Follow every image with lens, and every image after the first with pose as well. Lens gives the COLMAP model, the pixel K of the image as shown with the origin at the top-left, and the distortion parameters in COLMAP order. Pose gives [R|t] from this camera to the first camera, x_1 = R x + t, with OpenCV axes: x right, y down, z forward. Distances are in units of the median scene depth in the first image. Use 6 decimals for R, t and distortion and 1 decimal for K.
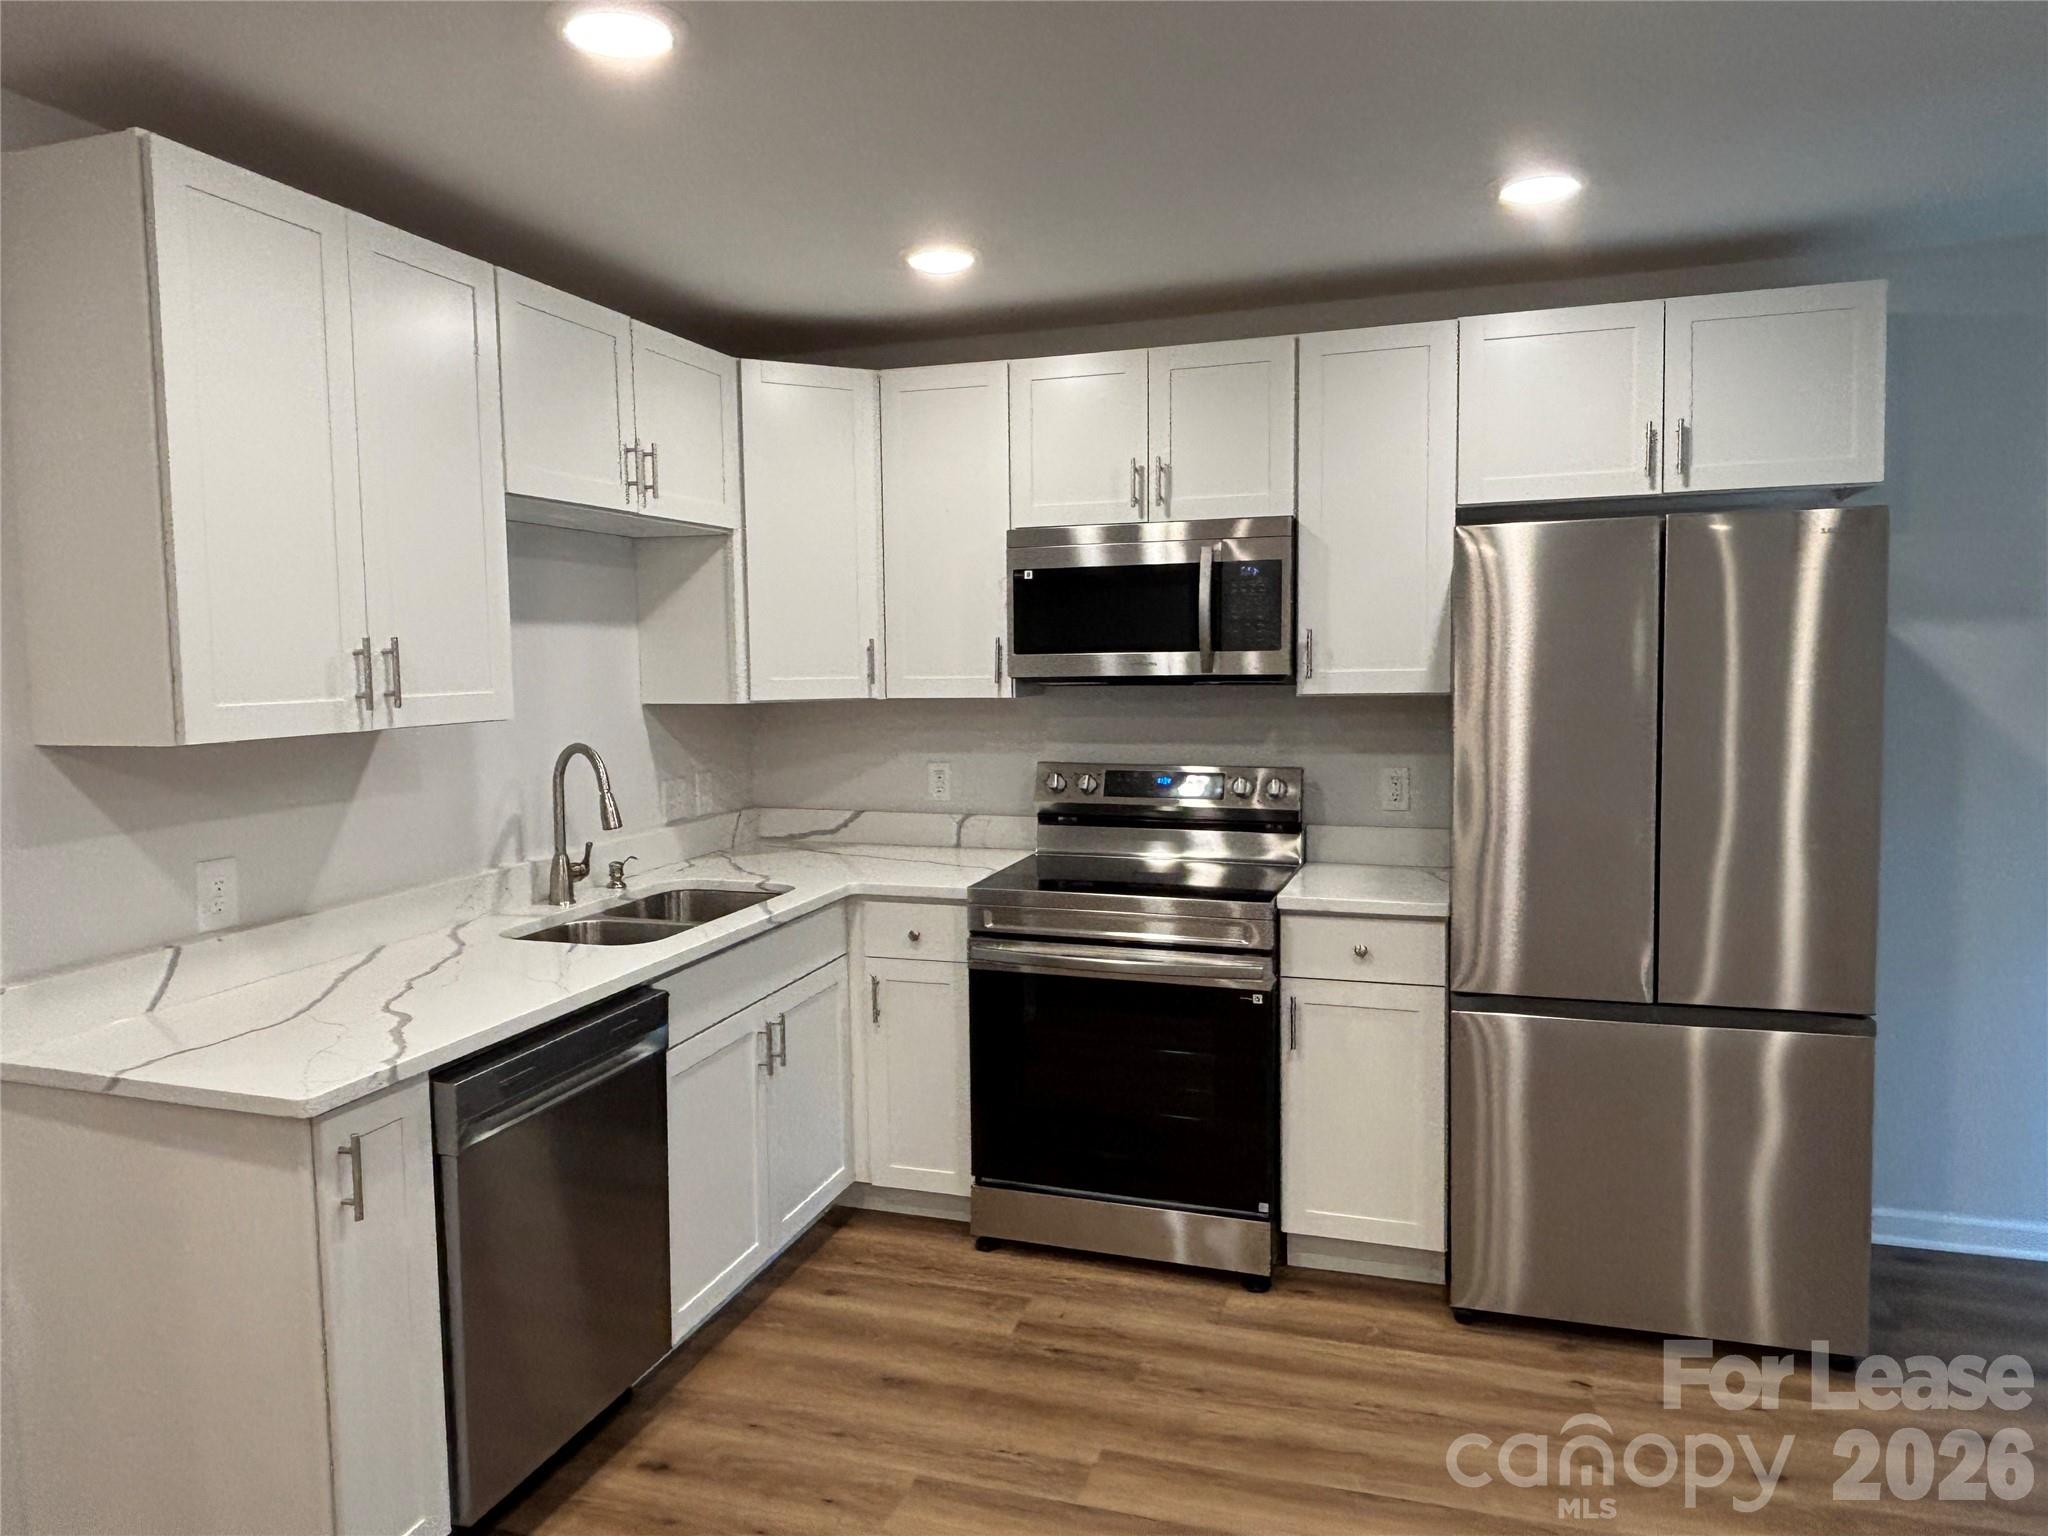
lens RADIAL K [[1344.6, 0, 1012.8], [0, 1344.6, 757.3], [0, 0, 1]] dist [0.043556, -0.066224]
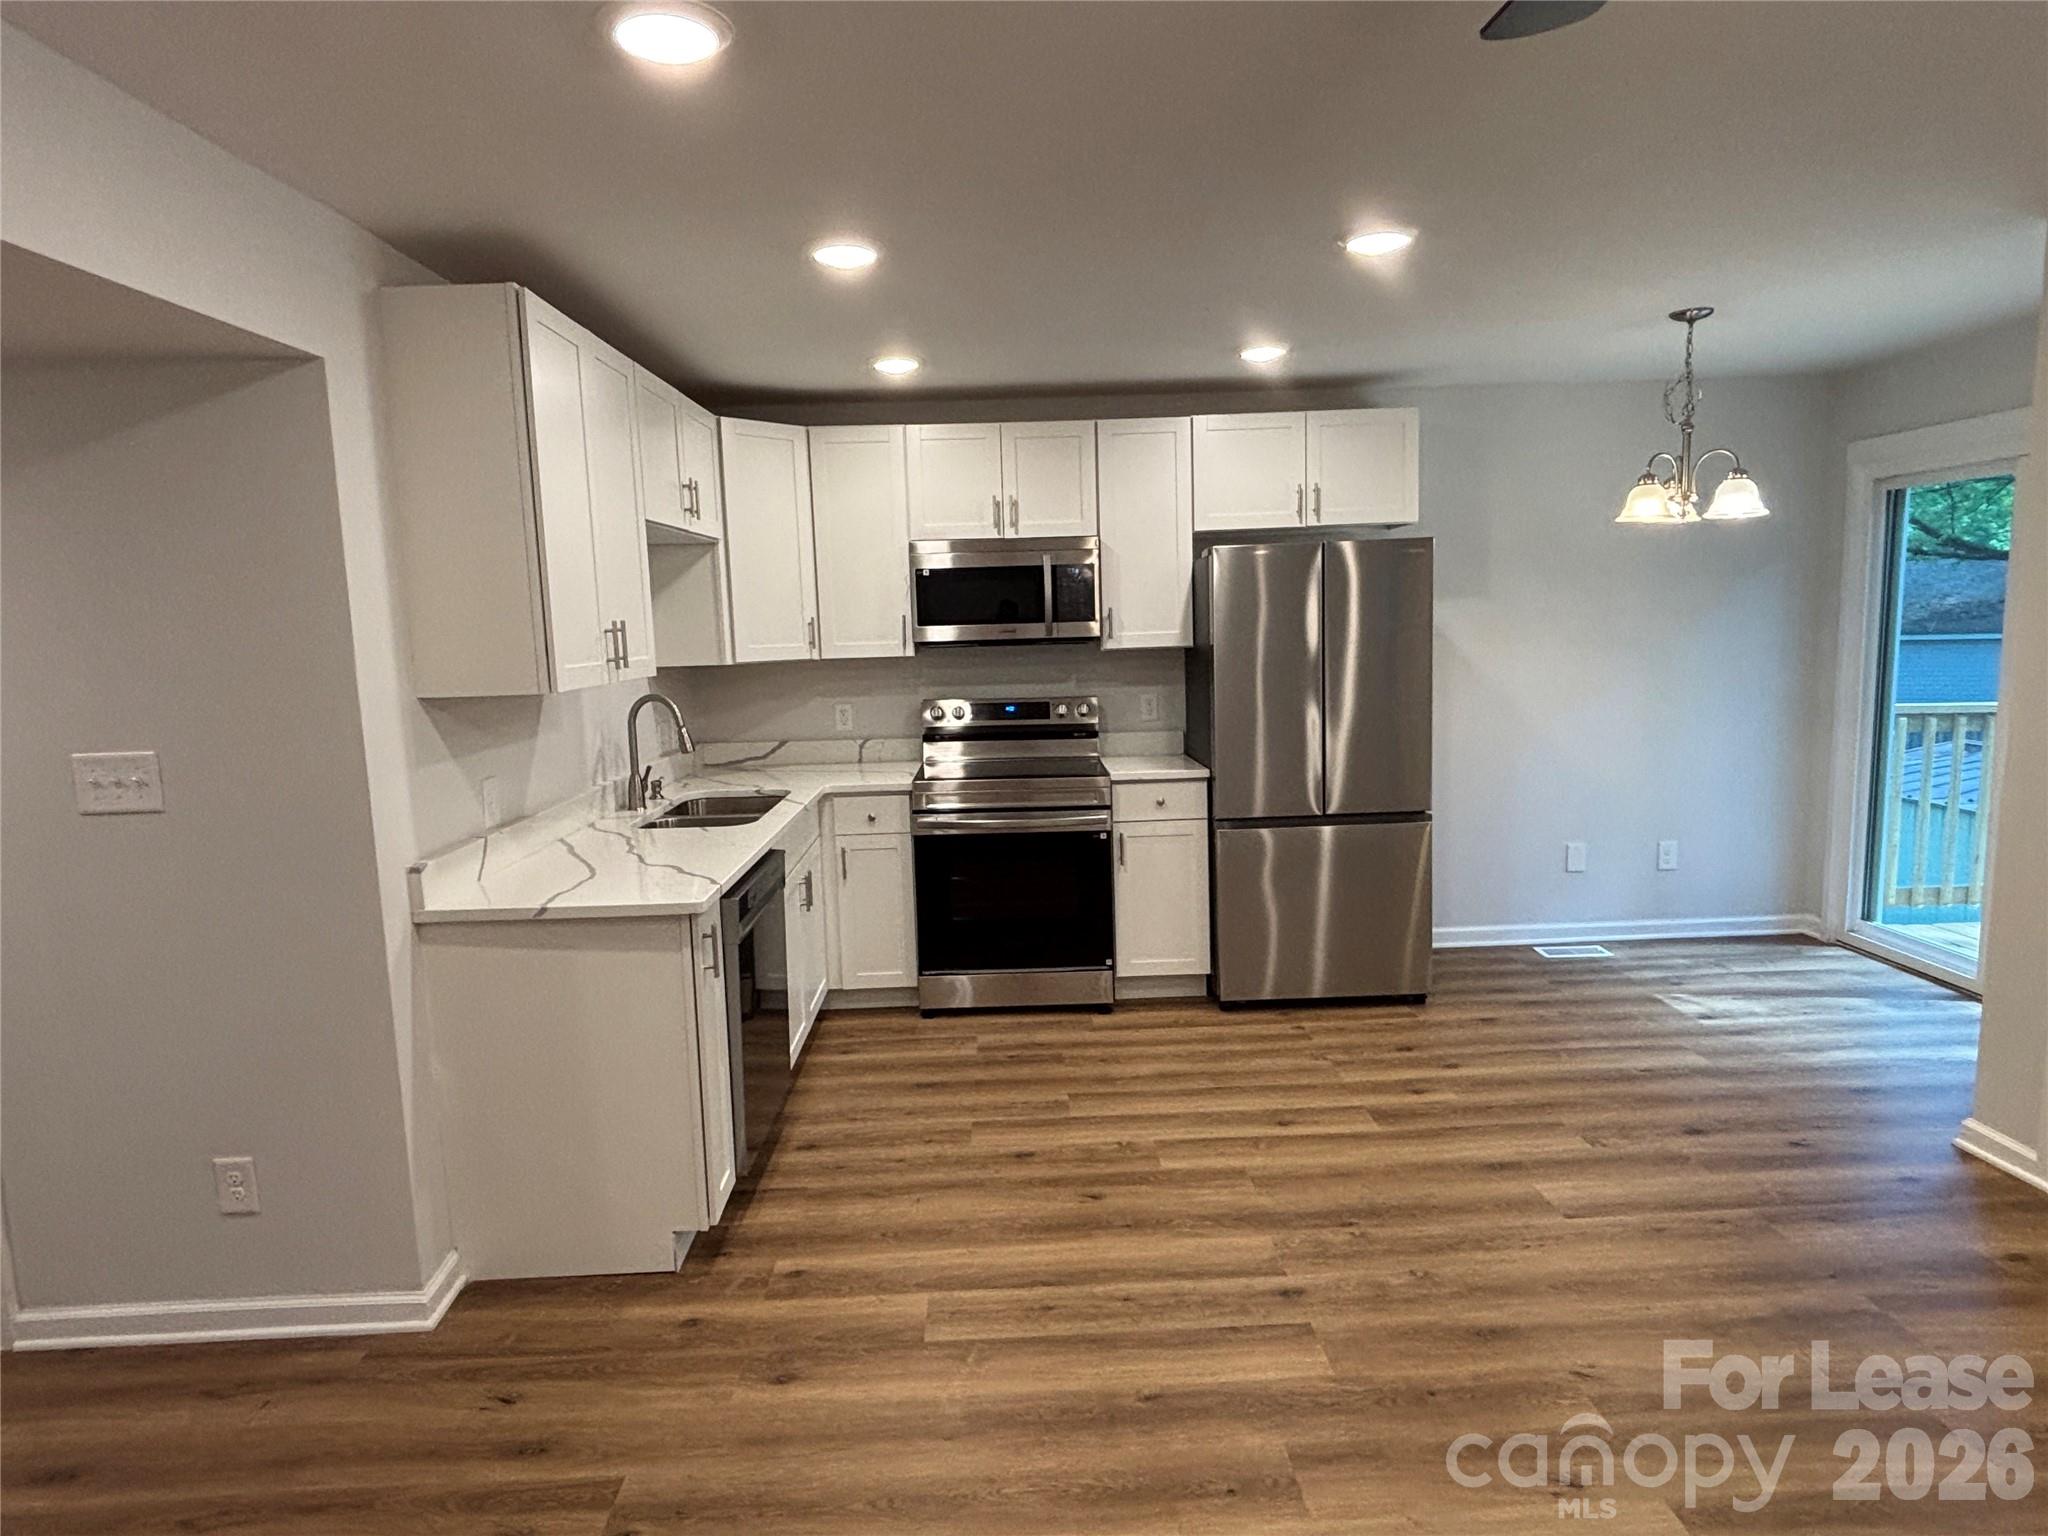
lens RADIAL K [[1132.3, 0, 1023.0], [0, 1132.3, 762.6], [0, 0, 1]] dist [0.026051, -0.036853]
pose [[0.941740, -0.056235, 0.331609, -0.354388], [0.042332, 0.997901, 0.049006, 0.019515], [-0.333669, -0.032113, 0.942143, -0.252157]]
